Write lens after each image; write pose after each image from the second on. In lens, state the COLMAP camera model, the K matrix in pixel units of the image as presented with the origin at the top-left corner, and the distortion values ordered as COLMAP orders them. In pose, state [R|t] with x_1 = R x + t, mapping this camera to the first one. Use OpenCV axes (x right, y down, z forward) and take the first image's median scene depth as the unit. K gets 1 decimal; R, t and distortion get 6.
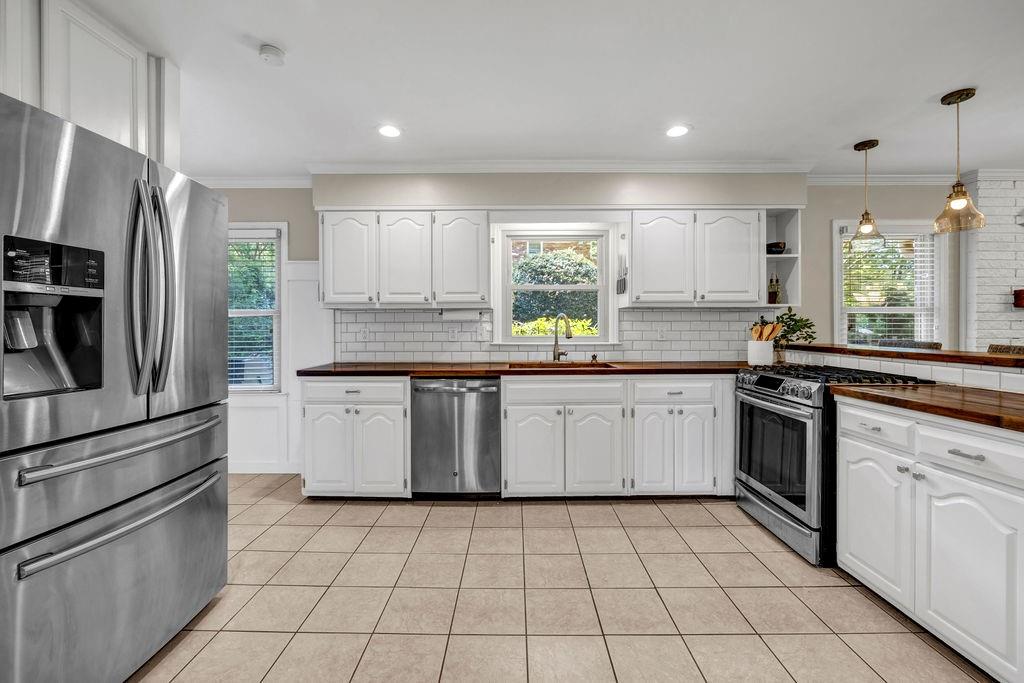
lens RADIAL K [[432.6, 0, 516.3], [0, 432.6, 330.3], [0, 0, 1]] dist [0.002627, -0.000570]
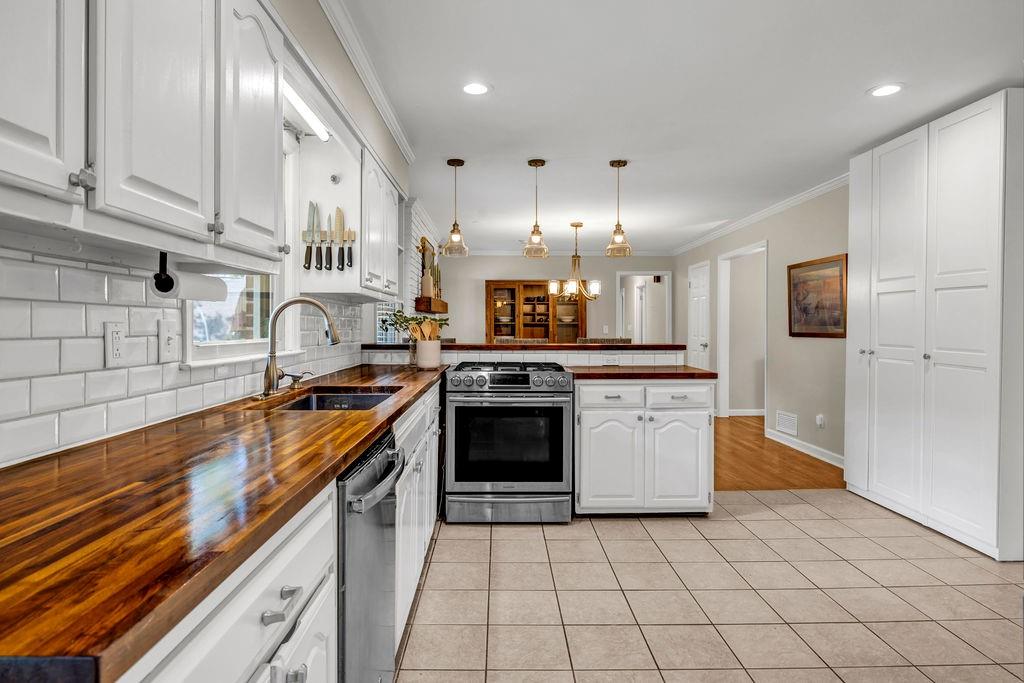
lens RADIAL K [[577.6, 0, 509.2], [0, 577.6, 331.8], [0, 0, 1]] dist [0.001539, 0.000022]
pose [[-0.014479, -0.006301, 0.999875, -0.613232], [0.003792, 0.999973, 0.006356, -0.000811], [-0.999888, 0.003883, -0.014455, 0.794028]]
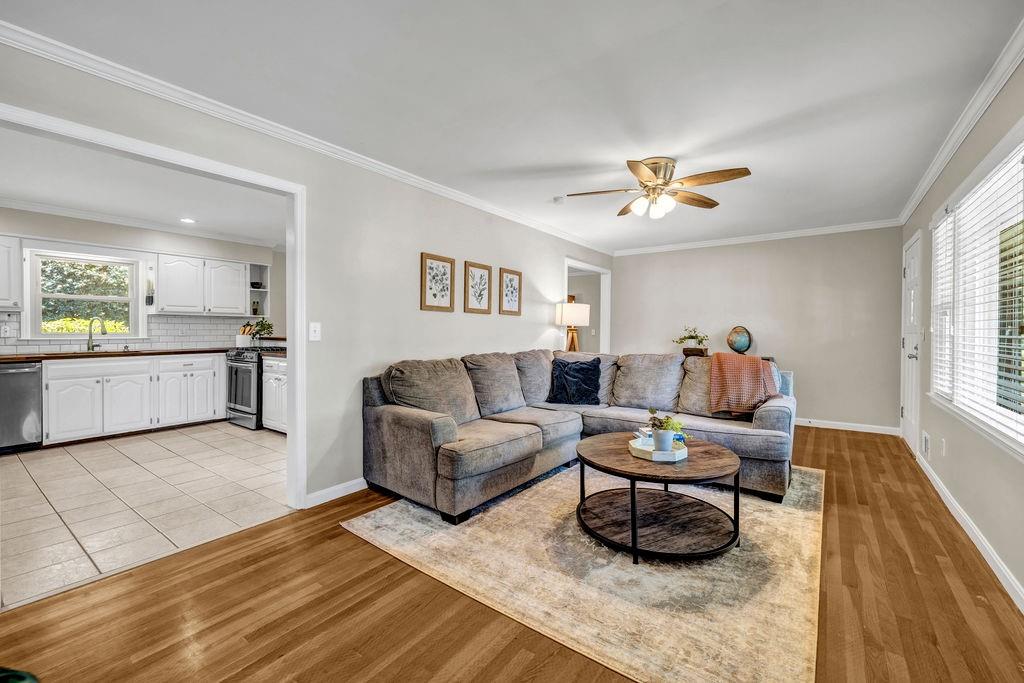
lens RADIAL K [[432.6, 0, 516.5], [0, 432.6, 333.9], [0, 0, 1]] dist [0.002627, -0.000570]
pose [[0.595029, -0.003480, 0.803696, -0.229766], [-0.002444, 0.999978, 0.006140, 0.004658], [-0.803700, -0.005618, 0.595008, -1.009952]]
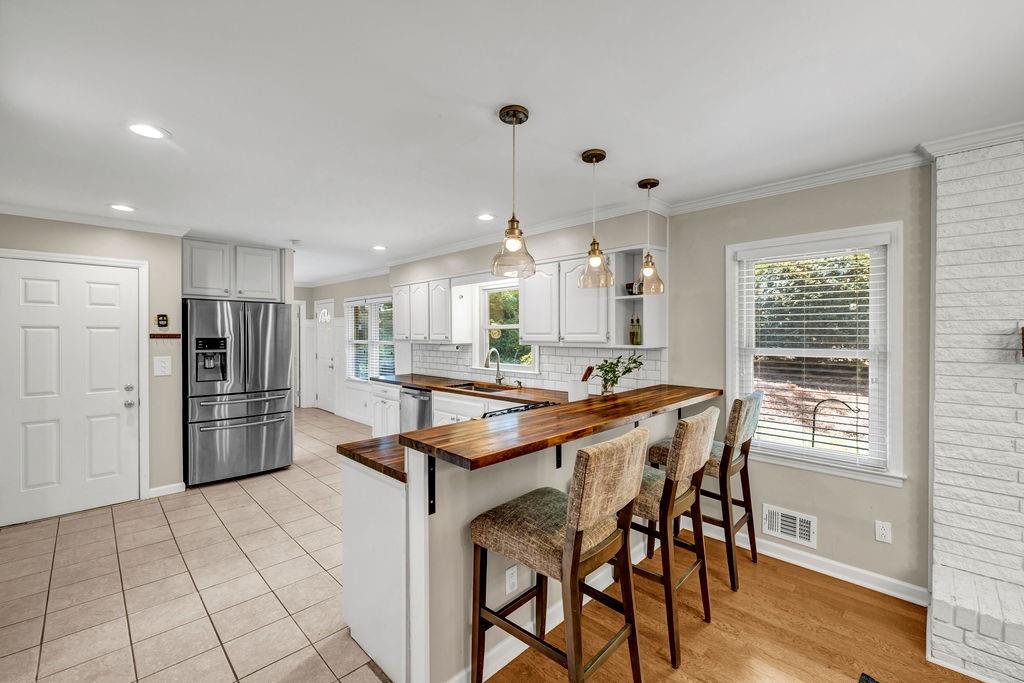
lens RADIAL K [[432.6, 0, 513.0], [0, 432.6, 337.1], [0, 0, 1]] dist [0.002627, -0.000570]
pose [[0.703440, 0.006194, -0.710727, 1.134880], [-0.001134, 0.999971, 0.007593, -0.086777], [0.710753, -0.004535, 0.703427, 0.107907]]
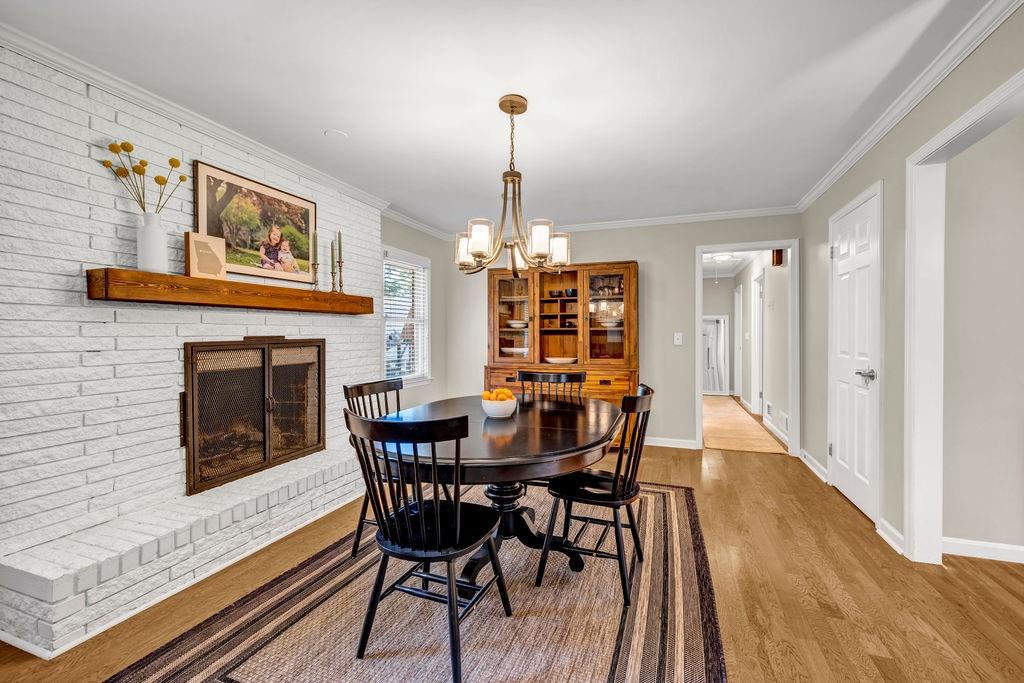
lens RADIAL K [[432.6, 0, 517.3], [0, 432.6, 336.3], [0, 0, 1]] dist [0.002627, -0.000570]
pose [[0.344112, -0.002517, 0.938925, 0.838519], [0.004575, 0.999989, 0.001004, -0.000536], [-0.938917, 0.003950, 0.344120, 0.265469]]
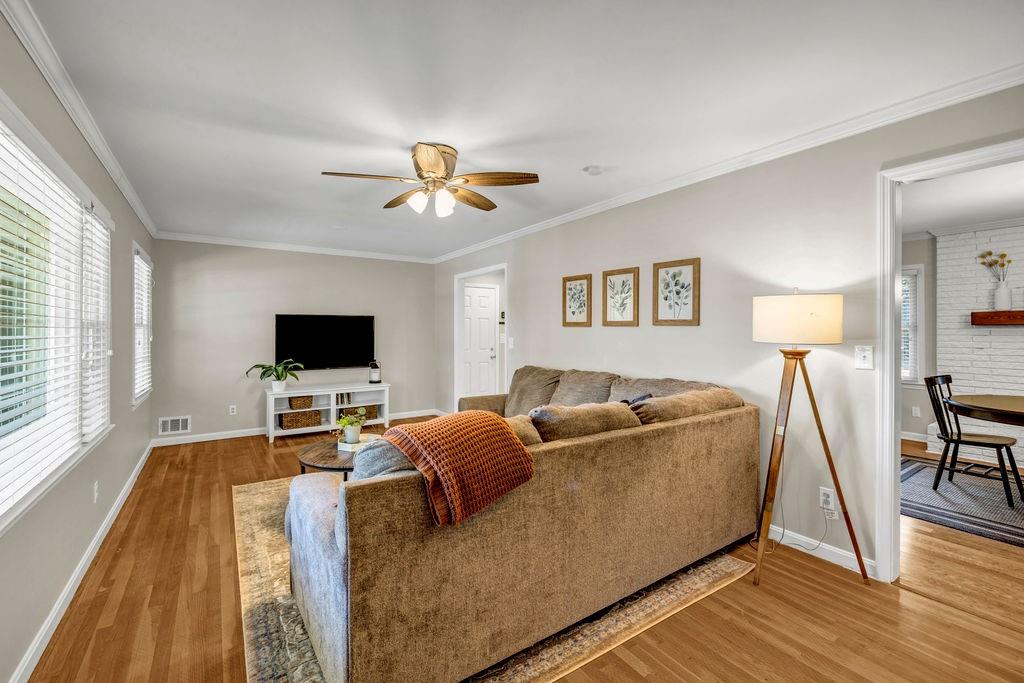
lens RADIAL K [[432.6, 0, 502.4], [0, 432.6, 329.9], [0, 0, 1]] dist [0.002627, -0.000570]
pose [[0.540740, -0.001894, -0.841187, 1.563206], [0.000306, 0.999998, -0.002055, -0.038017], [0.841189, 0.000854, 0.540740, -1.010748]]
